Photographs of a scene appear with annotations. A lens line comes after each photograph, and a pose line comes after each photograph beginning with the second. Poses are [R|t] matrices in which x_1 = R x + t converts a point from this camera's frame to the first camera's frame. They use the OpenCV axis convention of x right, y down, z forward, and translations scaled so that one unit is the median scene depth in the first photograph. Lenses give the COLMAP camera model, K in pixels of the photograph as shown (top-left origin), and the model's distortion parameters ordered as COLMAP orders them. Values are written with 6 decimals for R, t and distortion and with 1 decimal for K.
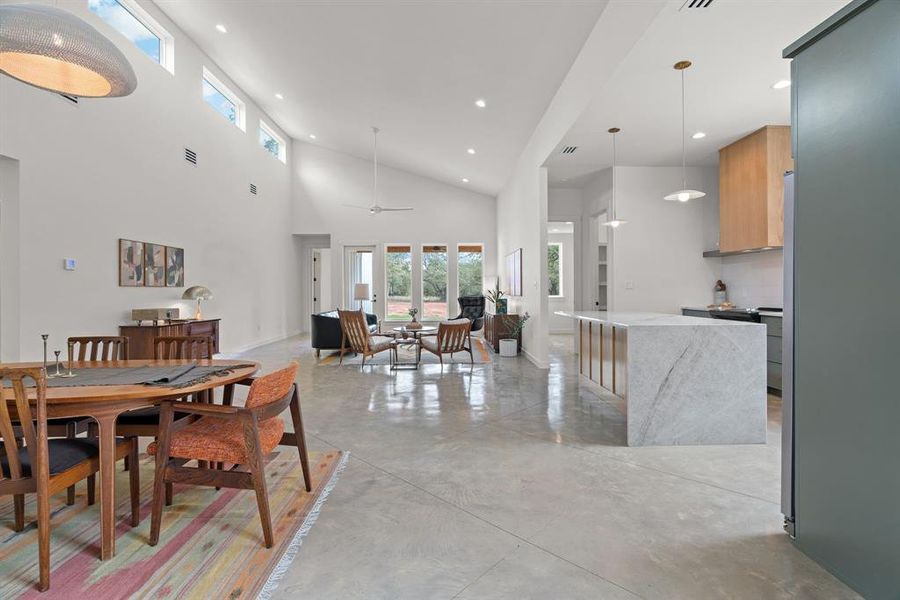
lens RADIAL K [[404.7, 0, 446.7], [0, 404.7, 284.7], [0, 0, 1]] dist [-0.009196, 0.003557]
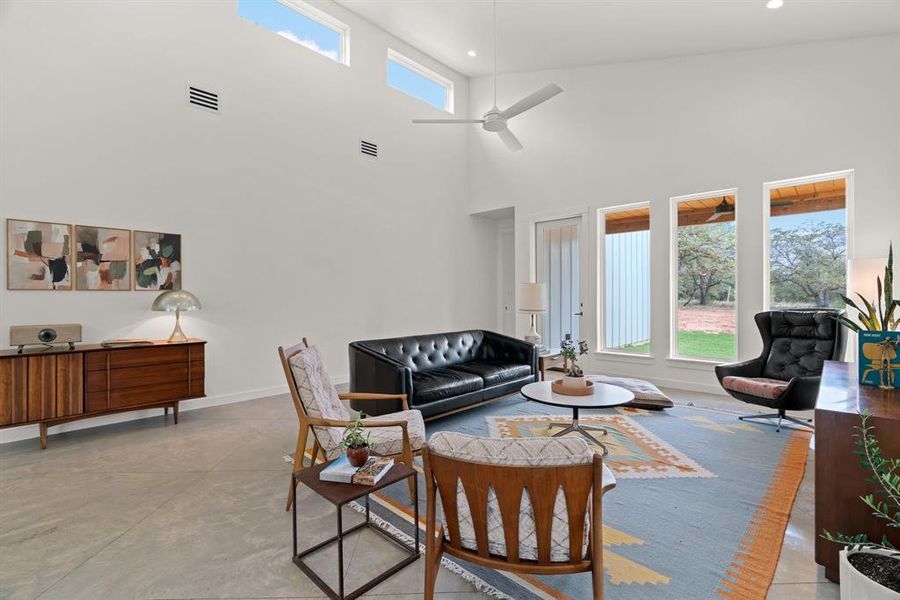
lens RADIAL K [[404.7, 0, 454.0], [0, 404.7, 299.1], [0, 0, 1]] dist [-0.009196, 0.003557]
pose [[0.719512, 0.008898, -0.694423, 0.149093], [0.009377, 0.999702, 0.022525, 0.008509], [0.694416, -0.022719, 0.719215, 0.830524]]
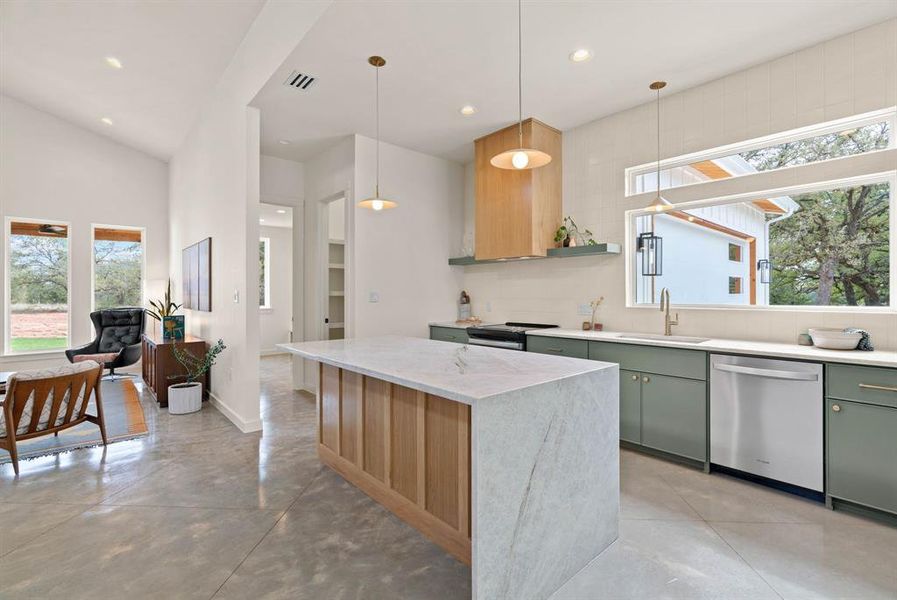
lens RADIAL K [[403.4, 0, 449.2], [0, 403.4, 293.7], [0, 0, 1]] dist [-0.009196, 0.003557]
pose [[0.750405, 0.002561, 0.660973, 0.055521], [-0.009868, 0.999924, 0.007329, -0.011245], [-0.660904, -0.012022, 0.750374, 0.317026]]
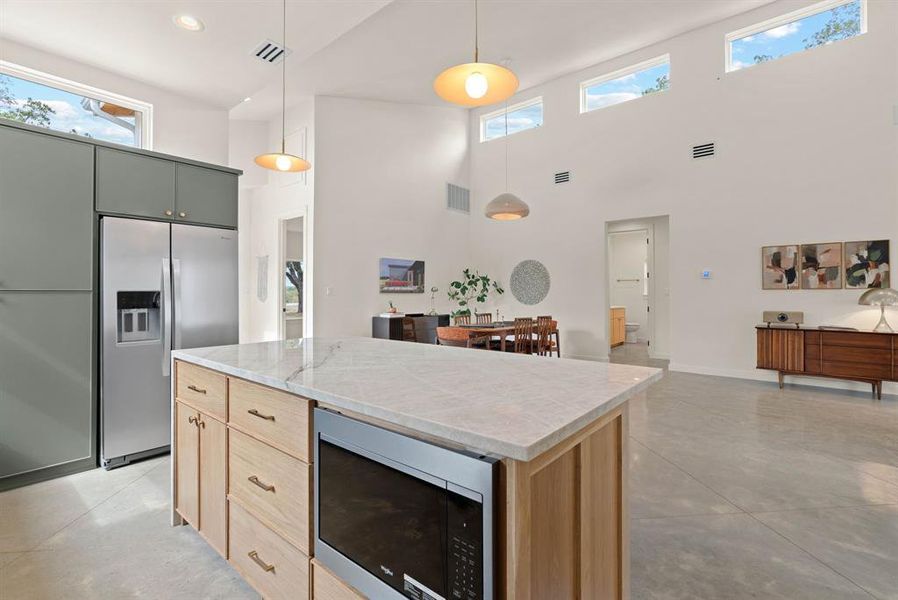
lens RADIAL K [[403.8, 0, 459.6], [0, 403.8, 291.6], [0, 0, 1]] dist [-0.009196, 0.003557]
pose [[-0.635661, 0.001612, -0.771966, 0.474292], [0.015765, 0.999816, -0.010894, 0.006906], [0.771807, -0.019094, -0.635570, 0.851743]]
